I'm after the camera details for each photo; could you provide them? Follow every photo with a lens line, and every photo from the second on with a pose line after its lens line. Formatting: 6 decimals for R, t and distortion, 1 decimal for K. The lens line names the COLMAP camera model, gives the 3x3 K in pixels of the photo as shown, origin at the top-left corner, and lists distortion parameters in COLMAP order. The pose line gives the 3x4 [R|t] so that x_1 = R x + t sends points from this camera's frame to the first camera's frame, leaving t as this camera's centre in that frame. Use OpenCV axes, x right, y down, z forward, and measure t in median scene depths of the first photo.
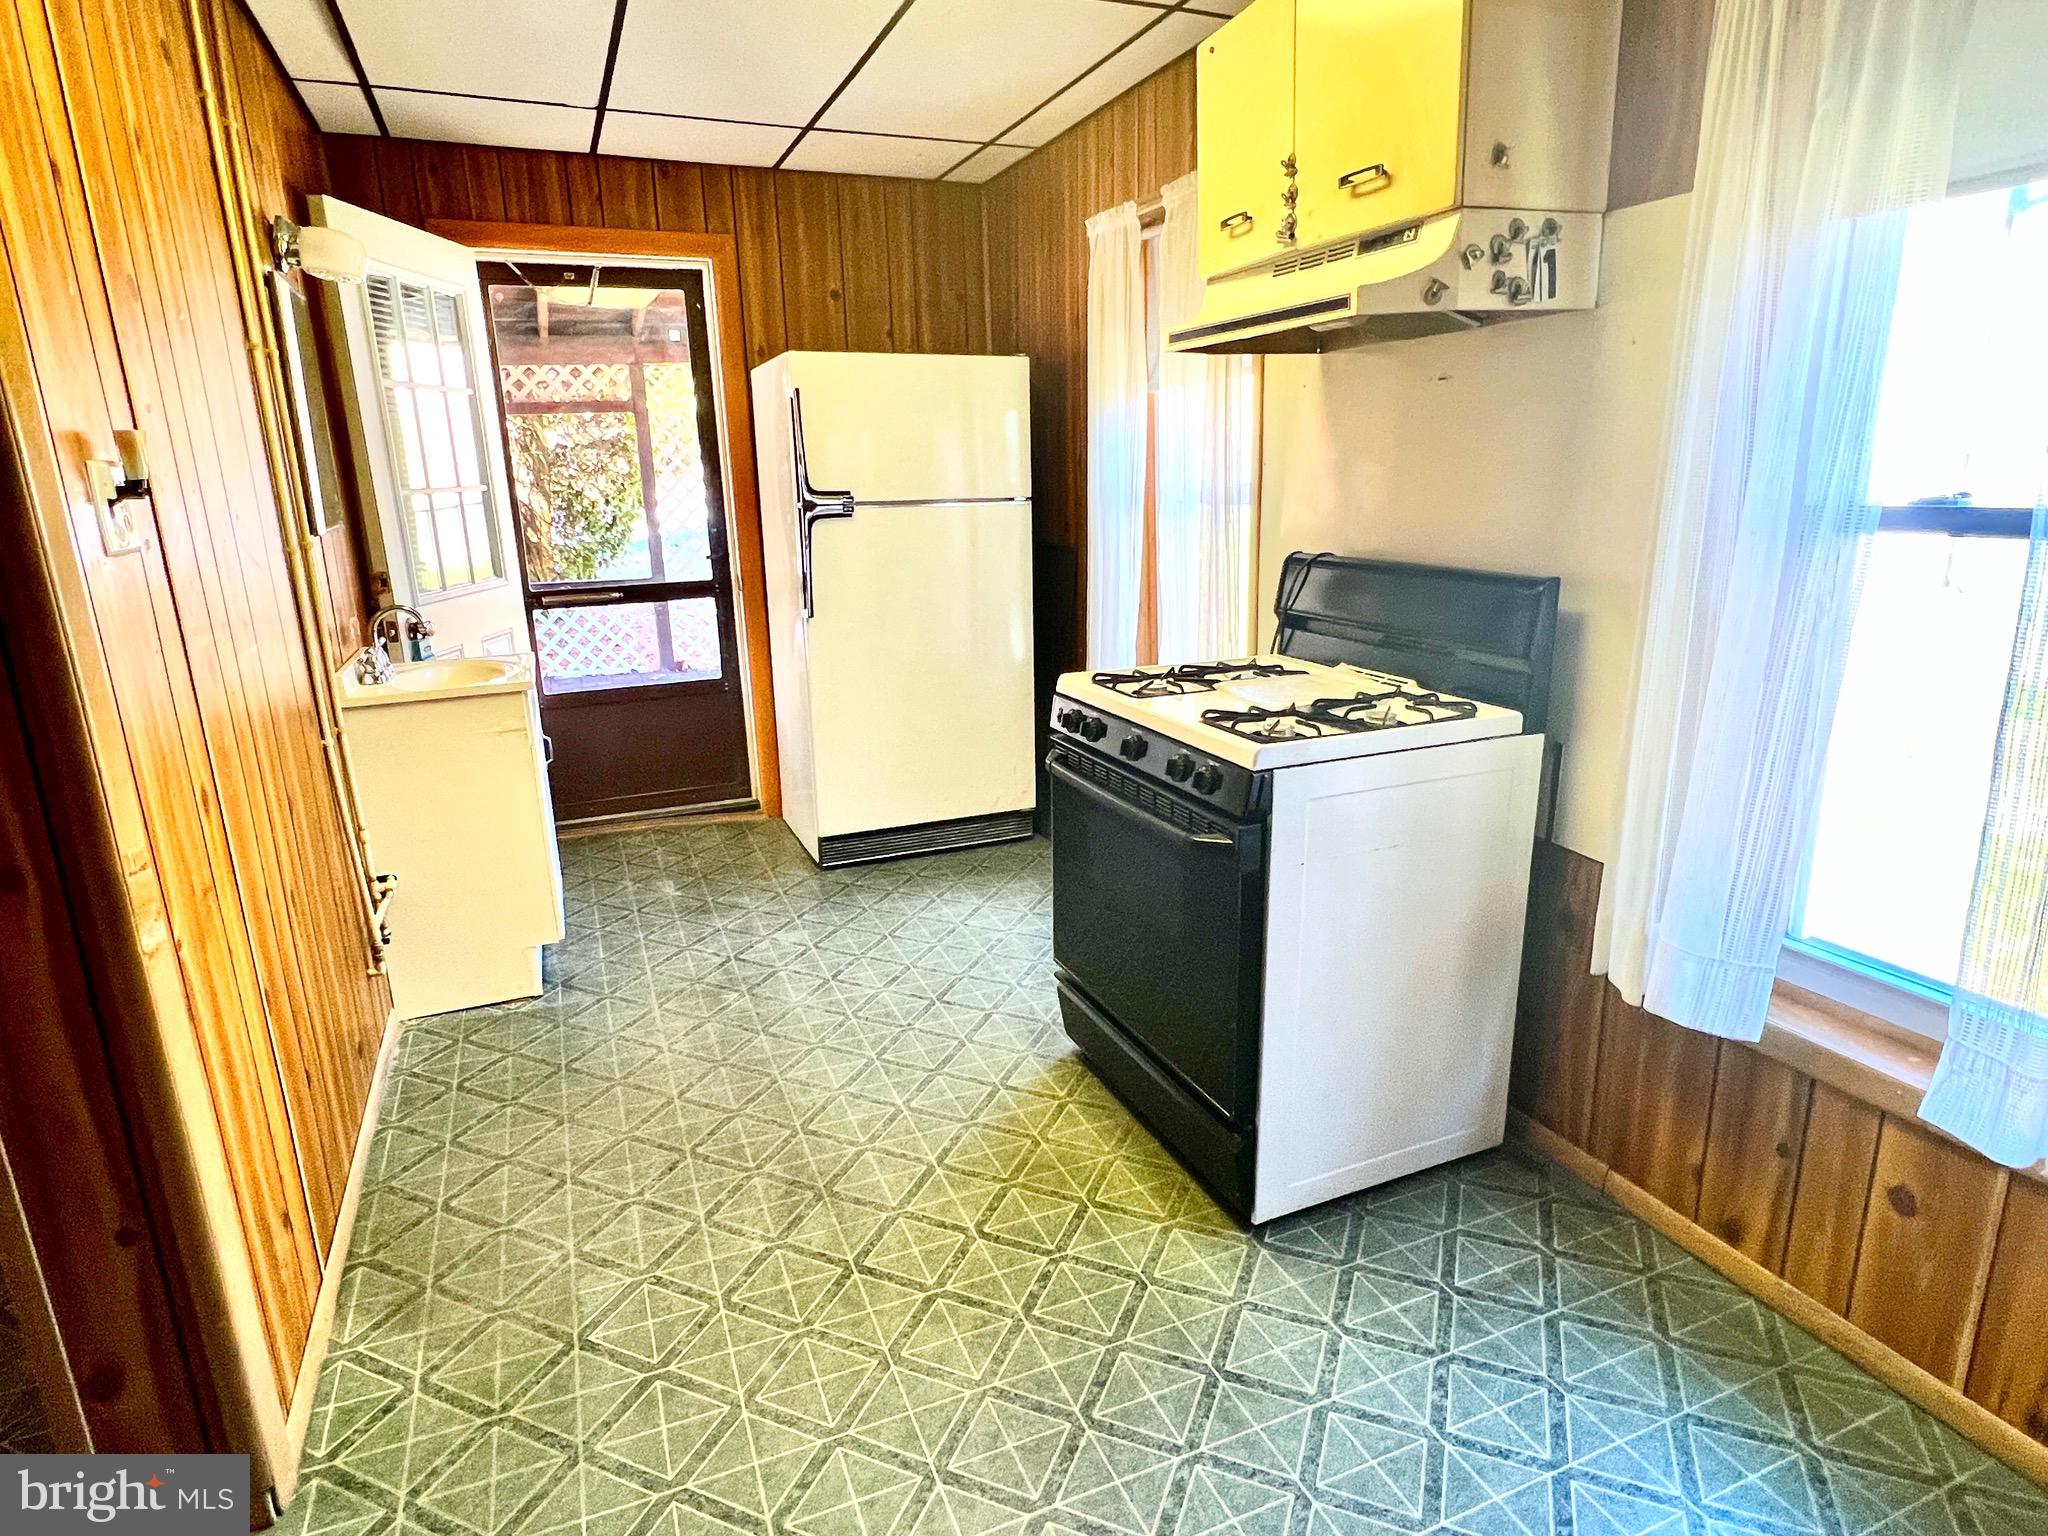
lens RADIAL K [[1133.2, 0, 1035.9], [0, 1133.2, 761.0], [0, 0, 1]] dist [0.000572, 0.000102]
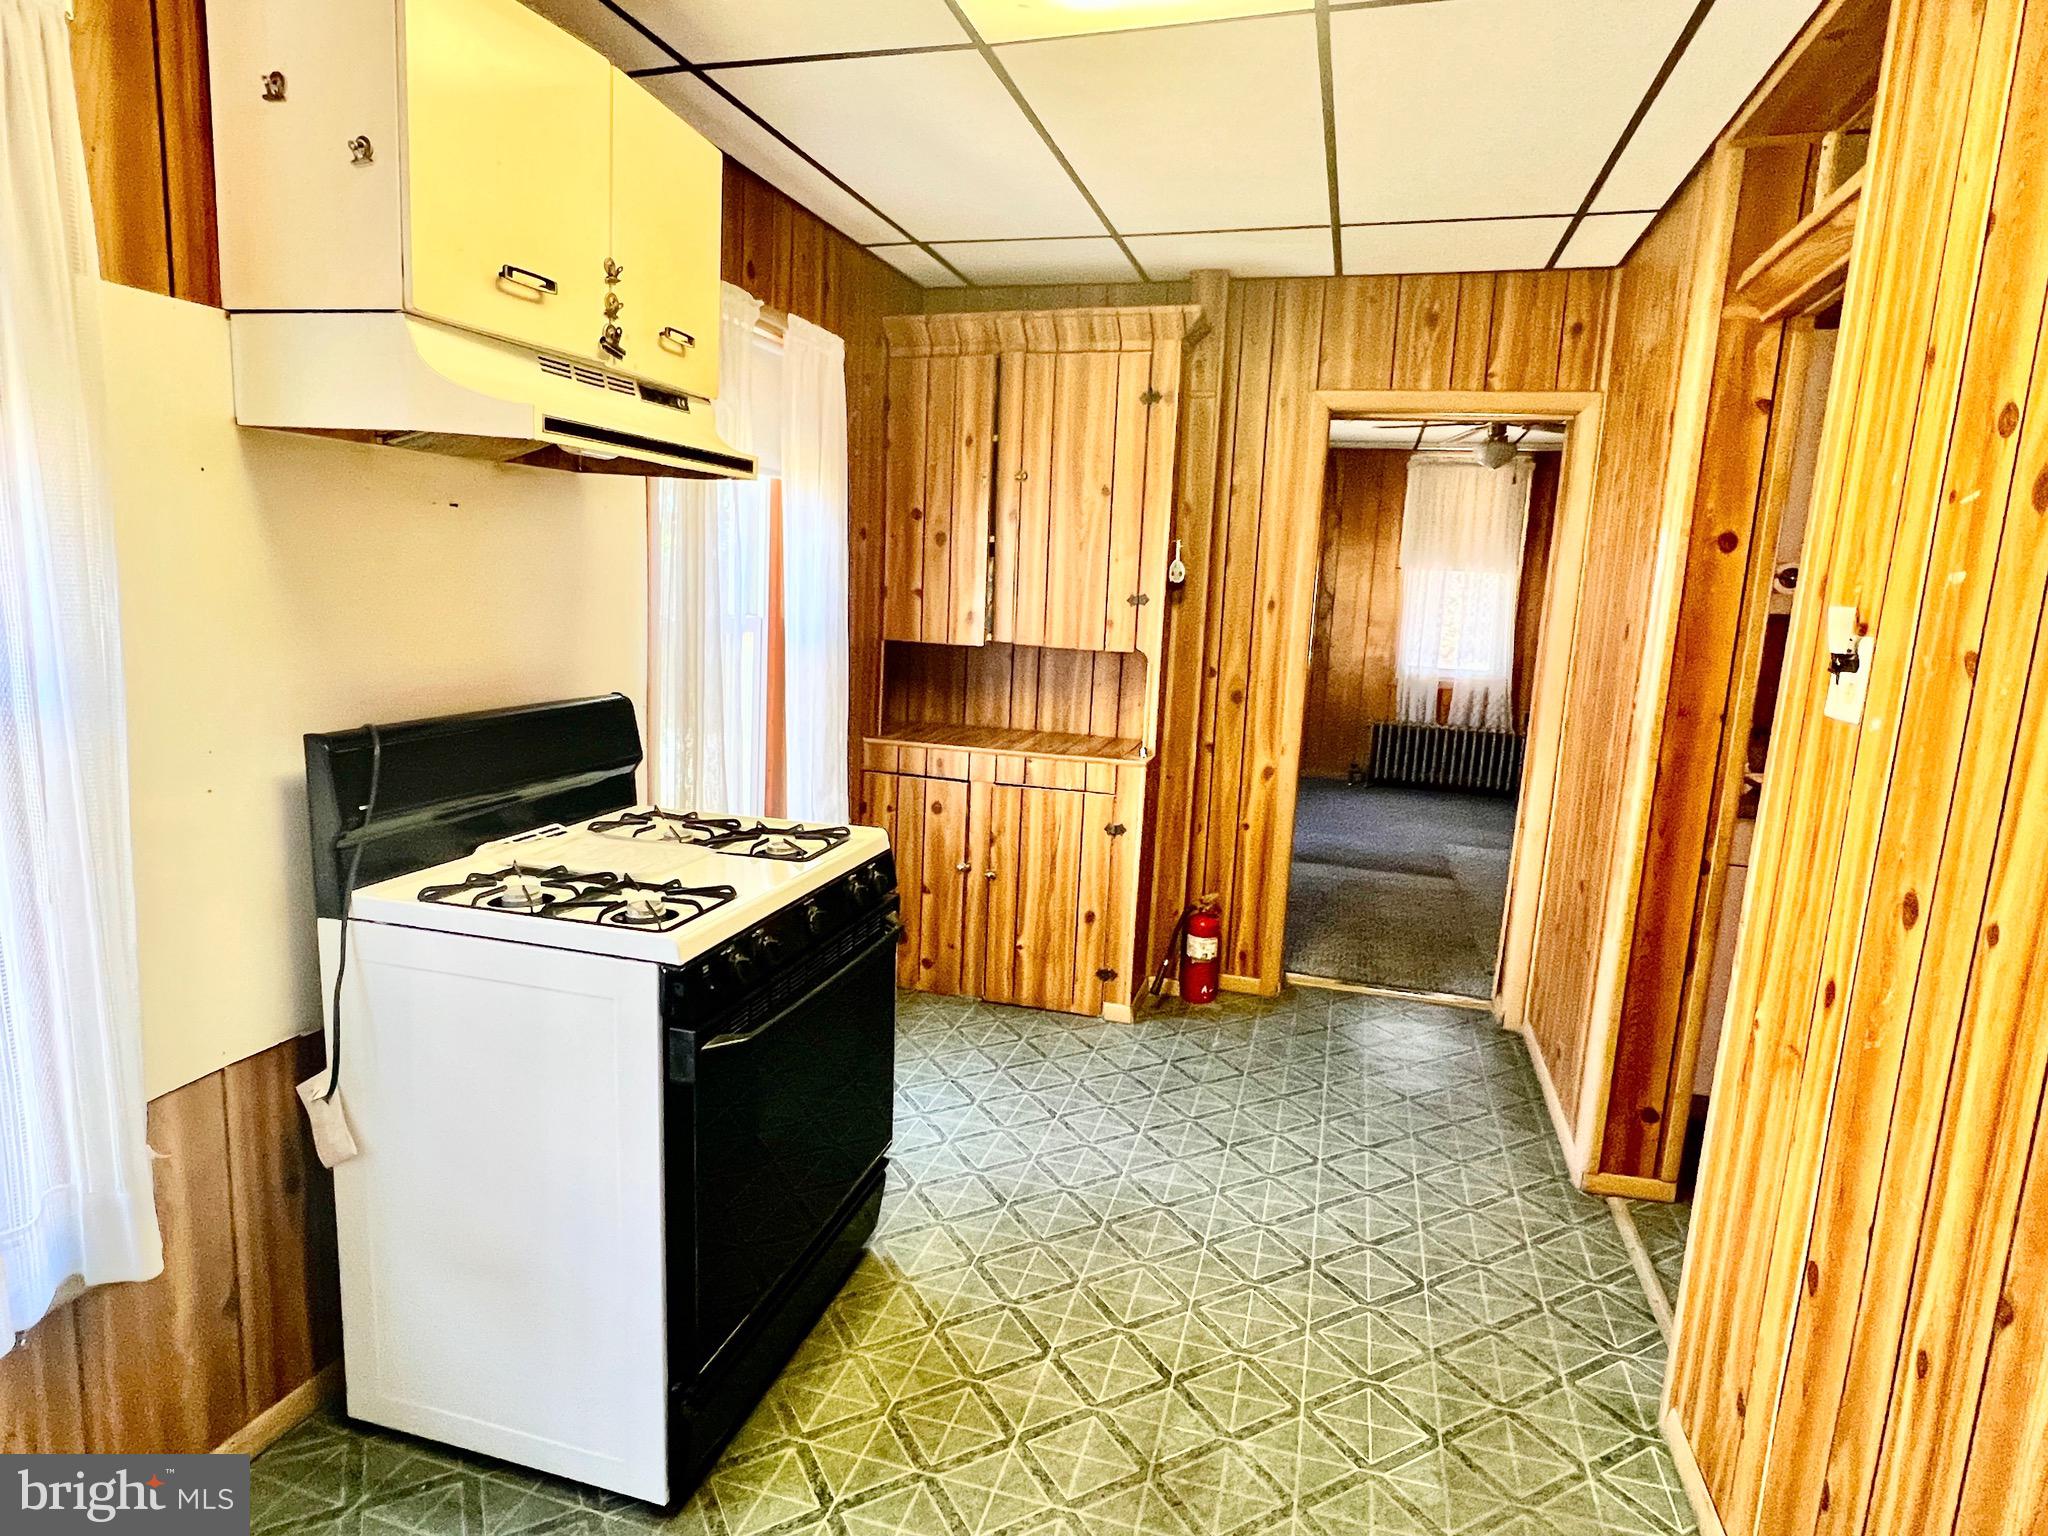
lens RADIAL K [[1133.2, 0, 1032.3], [0, 1133.2, 772.6], [0, 0, 1]] dist [0.000572, 0.000102]
pose [[-0.776564, -0.117151, 0.619051, -0.638216], [0.131756, 0.930639, 0.341397, -0.434672], [-0.616108, 0.346680, -0.707265, 1.627208]]
